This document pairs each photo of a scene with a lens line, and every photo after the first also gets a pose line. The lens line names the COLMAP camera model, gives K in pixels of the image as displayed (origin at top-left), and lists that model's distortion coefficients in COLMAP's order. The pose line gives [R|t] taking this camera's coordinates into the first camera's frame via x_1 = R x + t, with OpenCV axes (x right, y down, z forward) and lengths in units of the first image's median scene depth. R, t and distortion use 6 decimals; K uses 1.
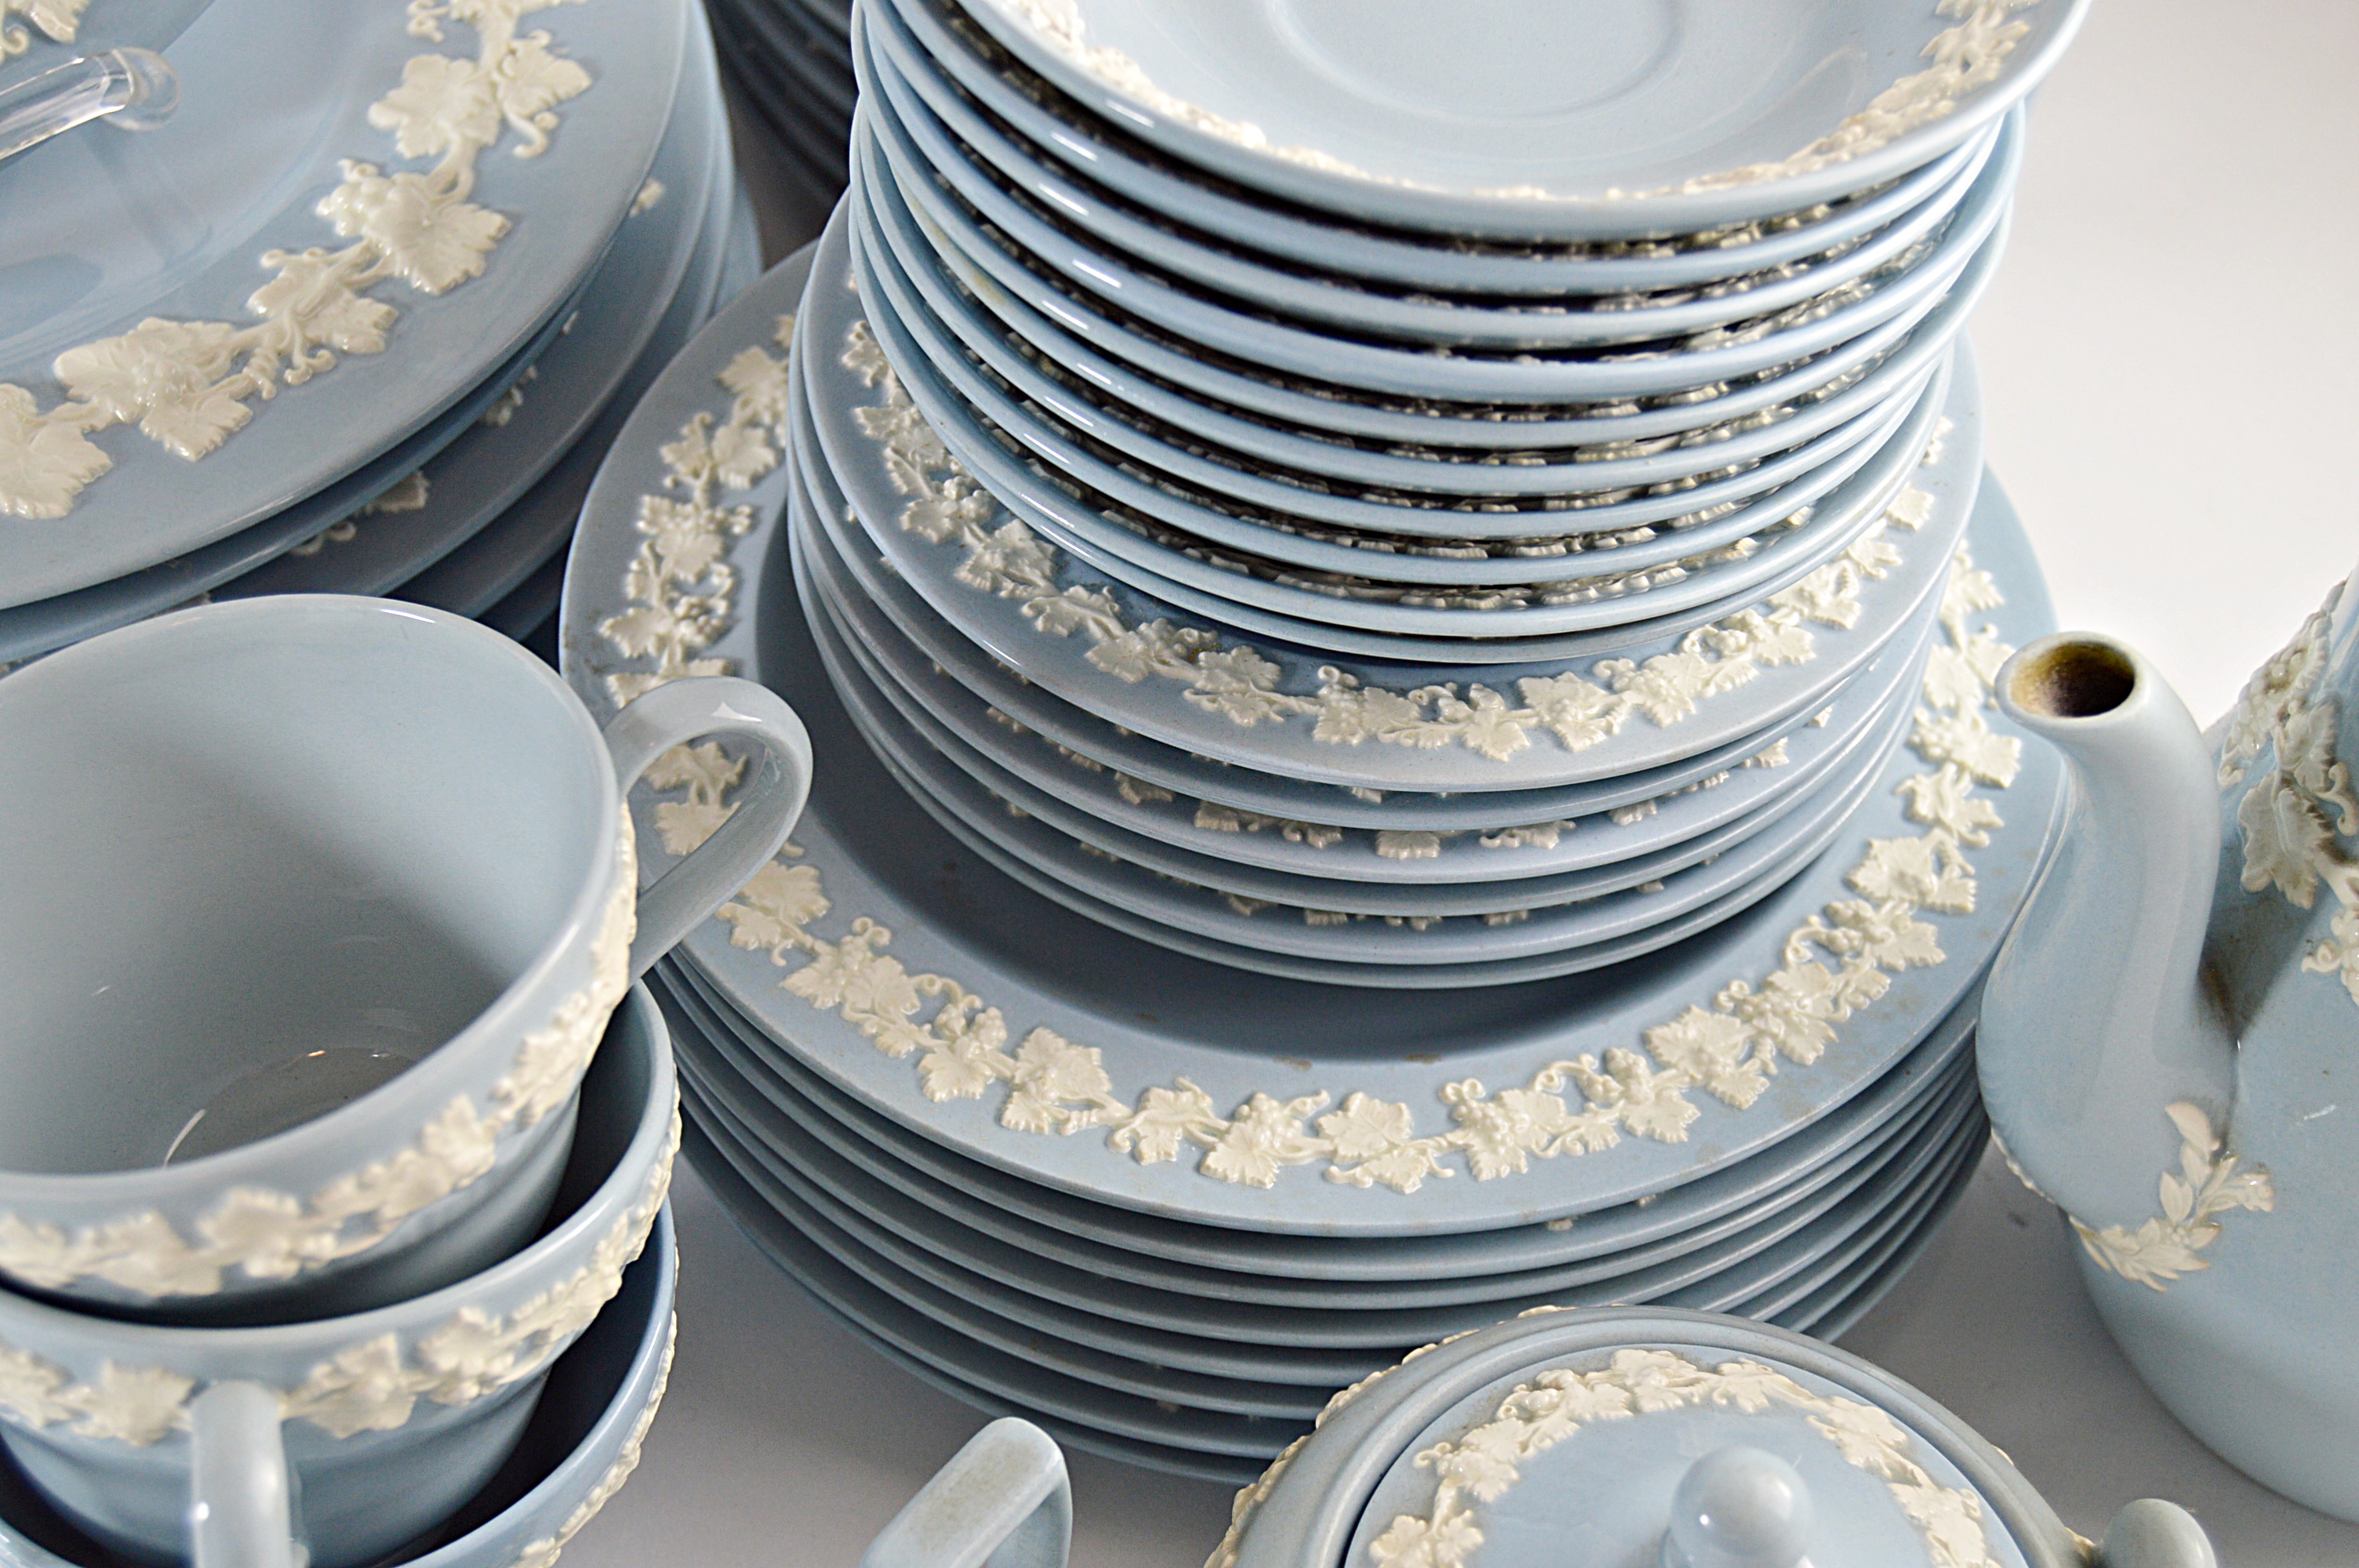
lens RADIAL K [[3895.6, 0, 1246.8], [0, 3895.6, 737.2], [0, 0, 1]] dist [-0.010636, 0.000000]
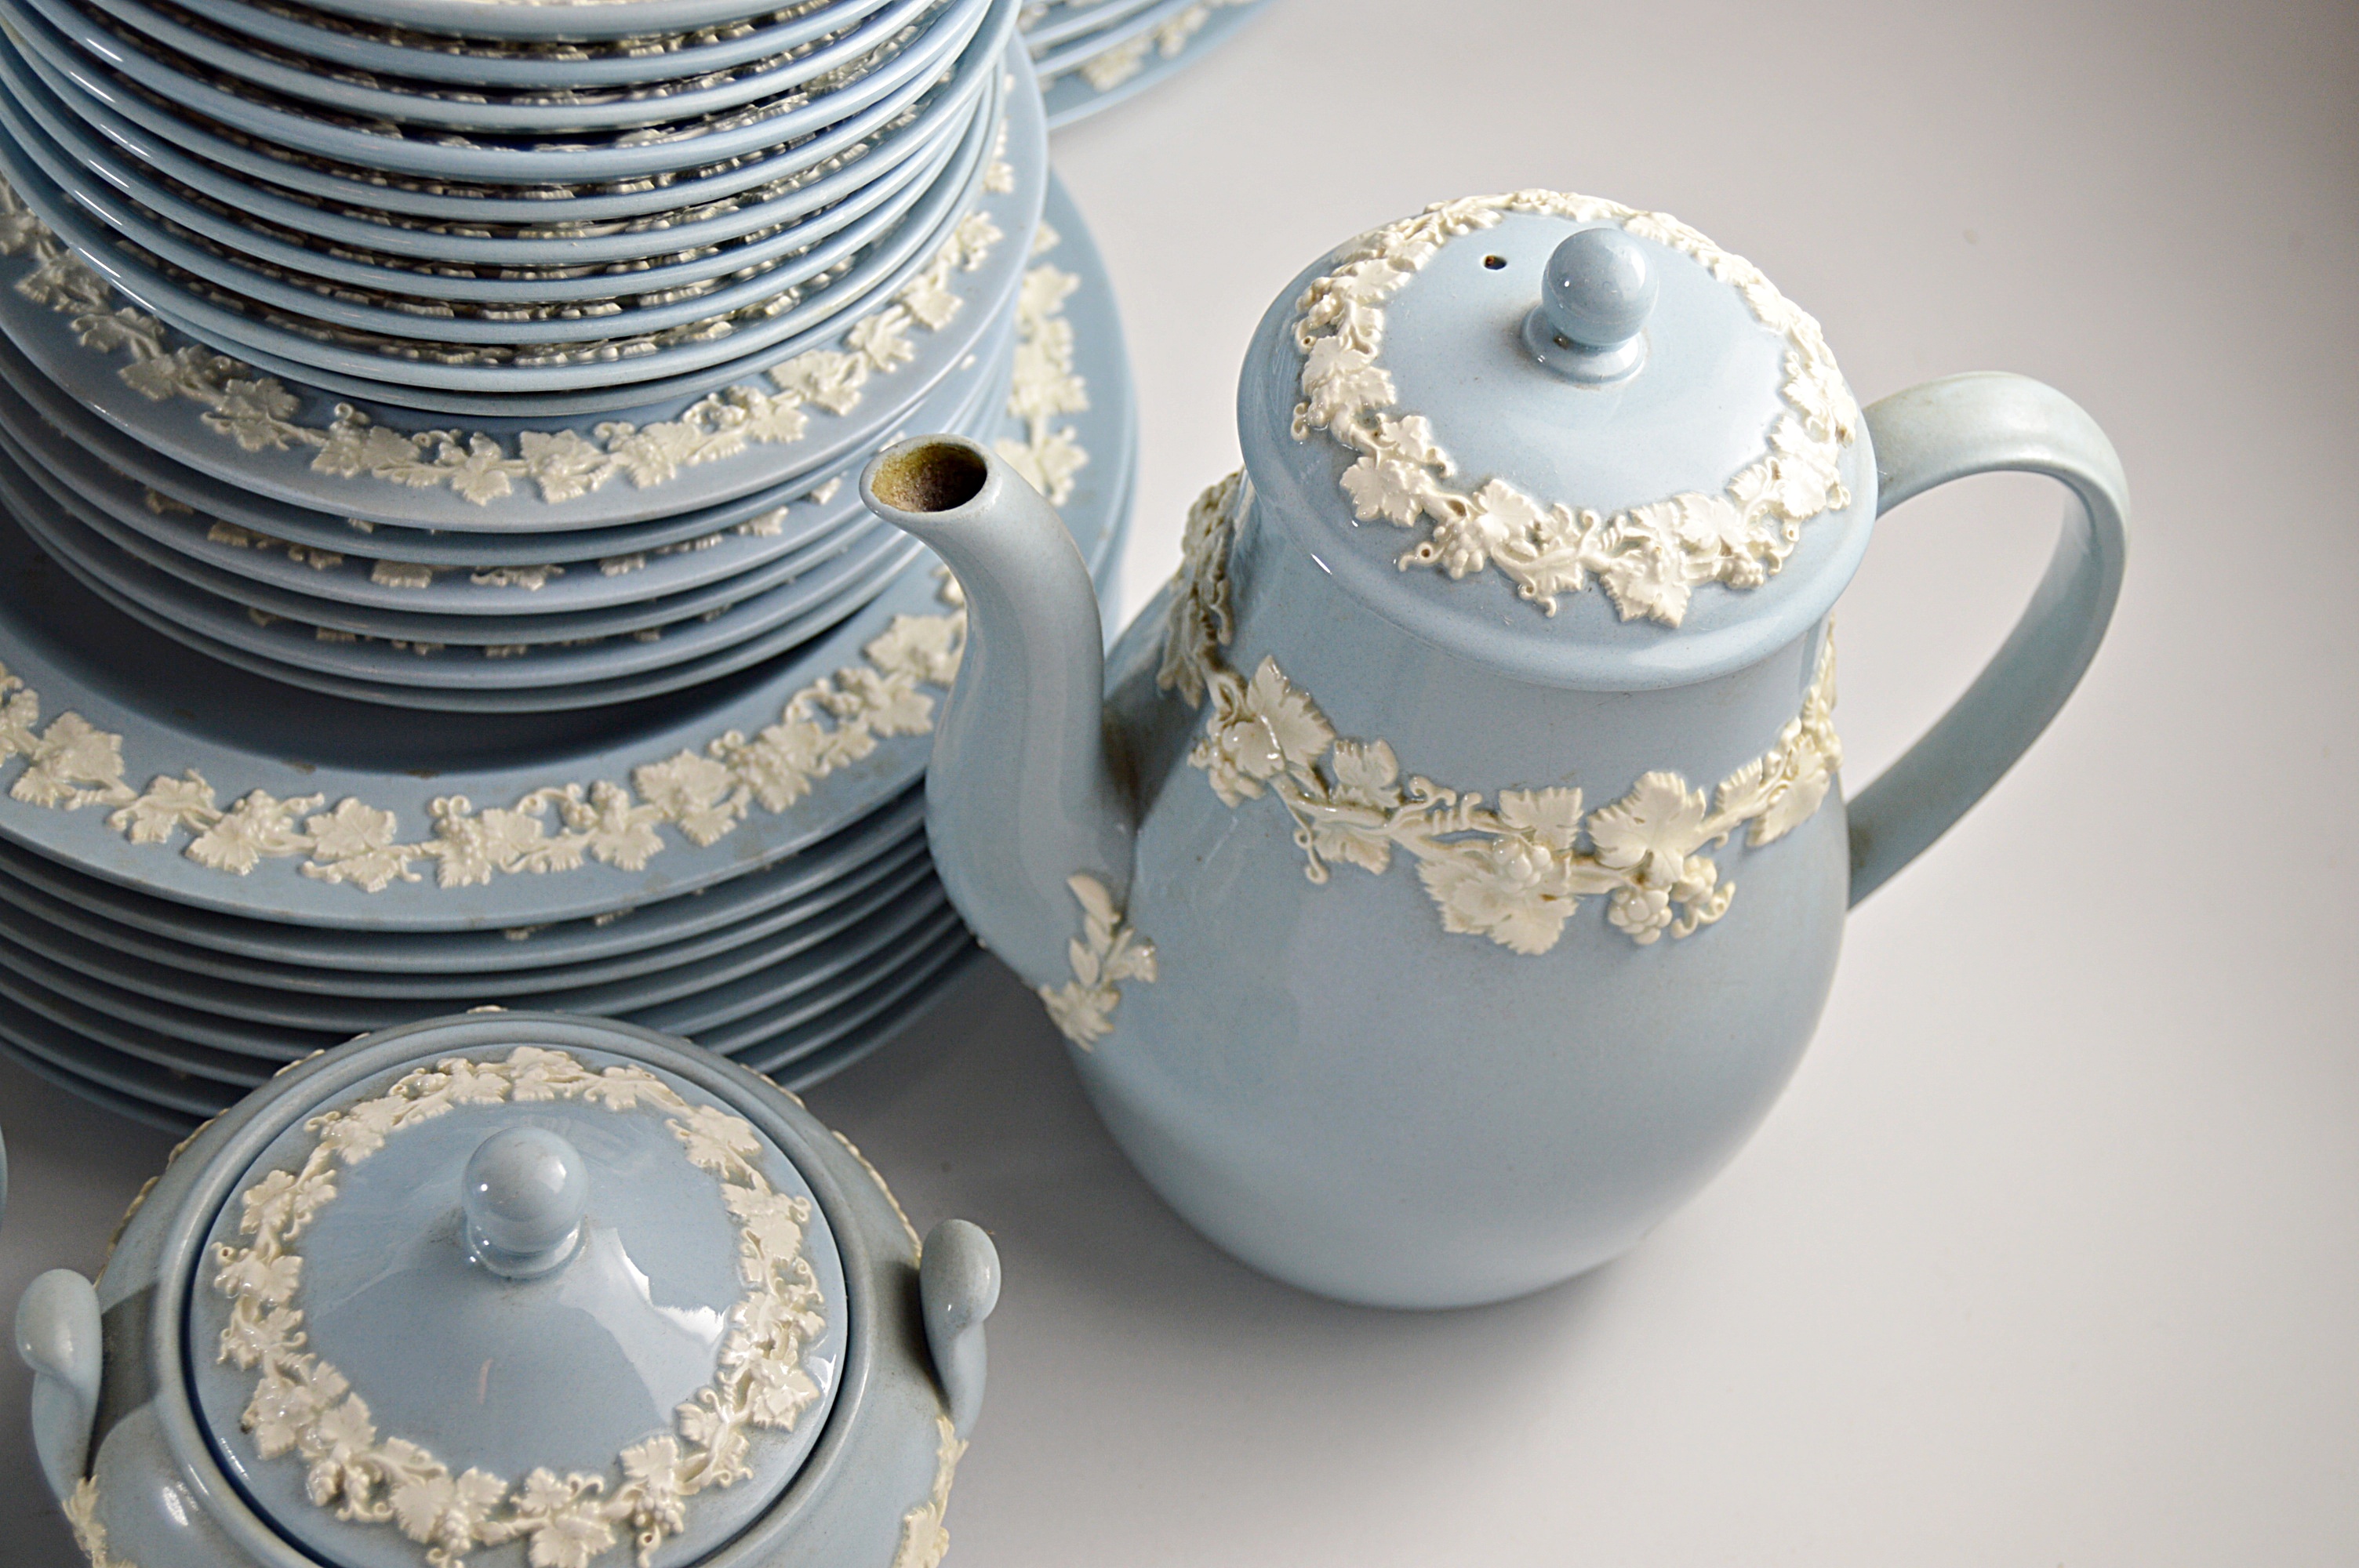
lens RADIAL K [[4191.3, 0, 1158.4], [0, 4191.3, 781.5], [0, 0, 1]] dist [-0.028416, 0.000000]
pose [[0.995286, 0.094032, 0.023751, 0.228339], [-0.095402, 0.993297, 0.065266, -0.011391], [-0.017455, -0.067224, 0.997585, -0.172927]]
